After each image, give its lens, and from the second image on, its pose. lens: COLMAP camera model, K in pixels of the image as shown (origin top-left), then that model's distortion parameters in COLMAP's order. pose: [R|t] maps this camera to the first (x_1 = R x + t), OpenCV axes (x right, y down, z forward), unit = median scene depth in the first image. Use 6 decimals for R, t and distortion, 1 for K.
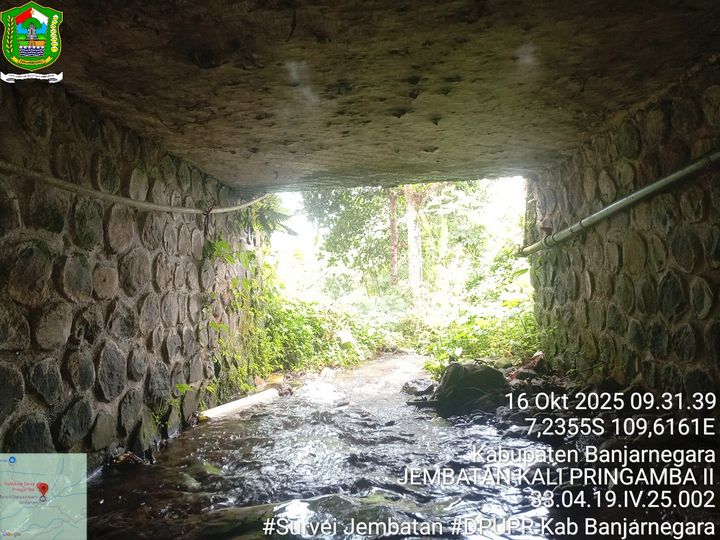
lens RADIAL K [[545.9, 0, 356.2], [0, 545.9, 266.7], [0, 0, 1]] dist [0.078830, -0.169191]
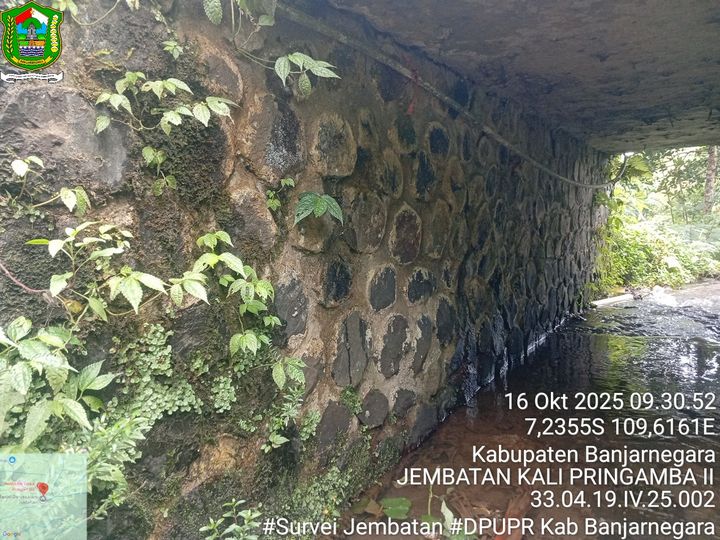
lens RADIAL K [[545.9, 0, 356.2], [0, 545.9, 266.7], [0, 0, 1]] dist [0.078830, -0.169191]
pose [[0.884098, 0.054167, -0.464152, -0.114114], [0.012315, 0.990213, 0.139017, -0.057854], [0.467139, -0.128621, 0.874779, -0.578582]]
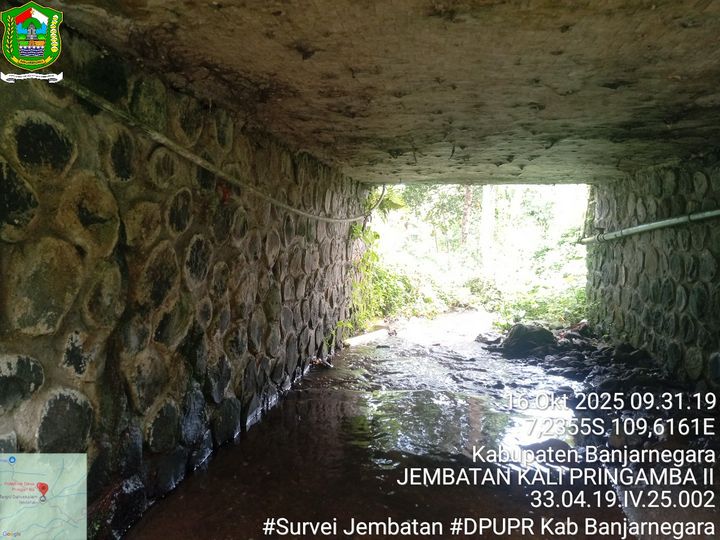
lens RADIAL K [[545.9, 0, 356.2], [0, 545.9, 266.7], [0, 0, 1]] dist [0.078830, -0.169191]
pose [[0.990892, 0.074440, -0.112211, -0.074699], [-0.062863, 0.992651, 0.103399, -0.076105], [0.119083, -0.095403, 0.988290, -0.370592]]
